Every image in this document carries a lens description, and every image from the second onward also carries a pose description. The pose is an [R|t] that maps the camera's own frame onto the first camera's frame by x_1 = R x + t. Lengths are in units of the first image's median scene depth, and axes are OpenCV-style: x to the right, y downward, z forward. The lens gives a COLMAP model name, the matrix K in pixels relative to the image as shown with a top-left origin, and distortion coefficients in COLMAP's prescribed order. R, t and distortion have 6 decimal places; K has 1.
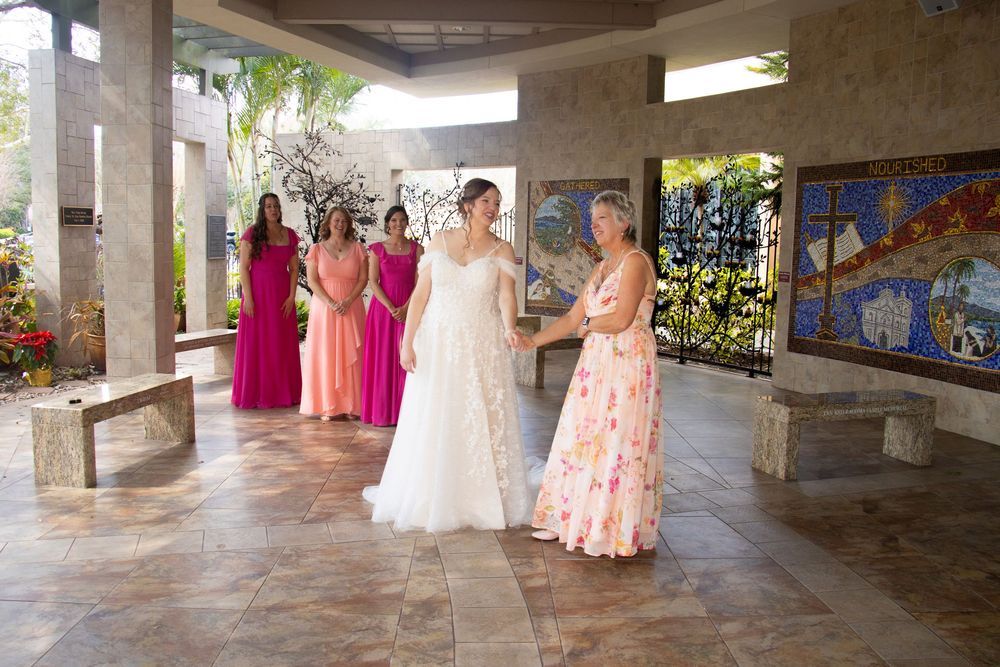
lens RADIAL K [[828.0, 0, 487.7], [0, 828.0, 342.0], [0, 0, 1]] dist [-0.156967, 0.093298]
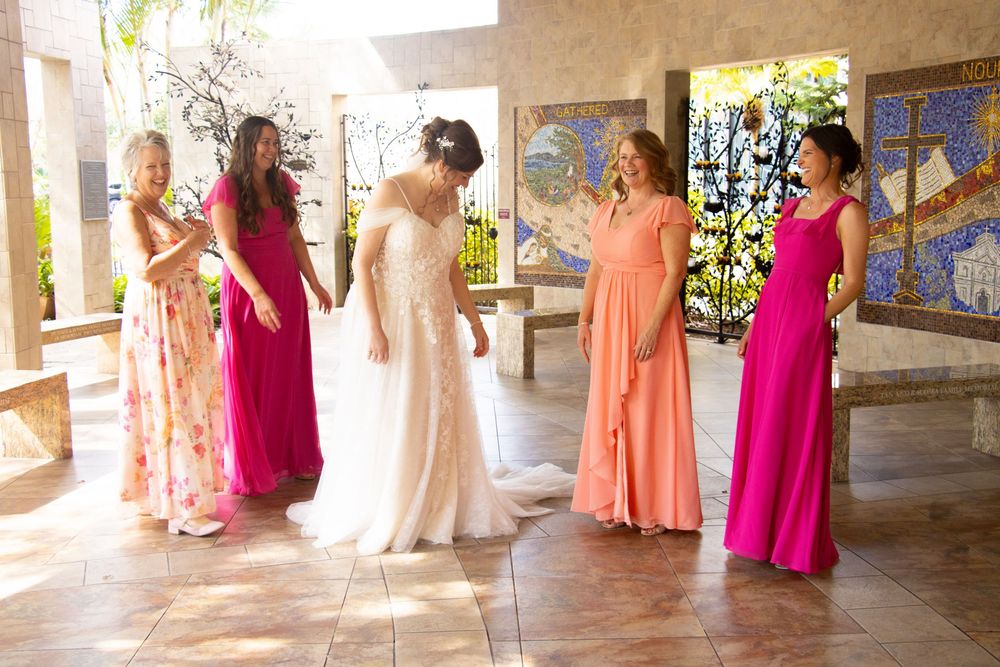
lens RADIAL K [[1150.7, 0, 500.8], [0, 1150.7, 342.0], [0, 0, 1]] dist [0.023874, 0.000000]
pose [[0.999520, -0.028509, 0.012149, 0.025649], [0.028377, 0.999538, 0.010919, 0.009919], [-0.012454, -0.010569, 0.999867, -0.072765]]
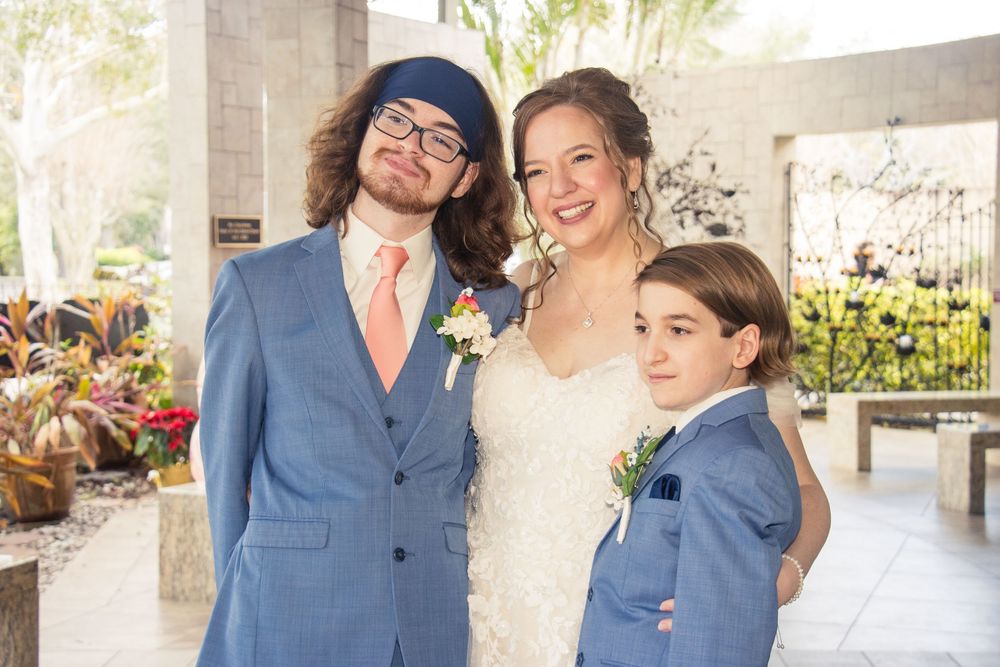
lens RADIAL K [[1788.9, 0, 498.8], [0, 1788.9, 335.7], [0, 0, 1]] dist [0.126977, 0.000000]
pose [[0.942816, -0.008373, -0.333210, 0.173647], [-0.020429, 0.996353, -0.082840, 0.044377], [0.332688, 0.084910, 0.939206, -0.295289]]
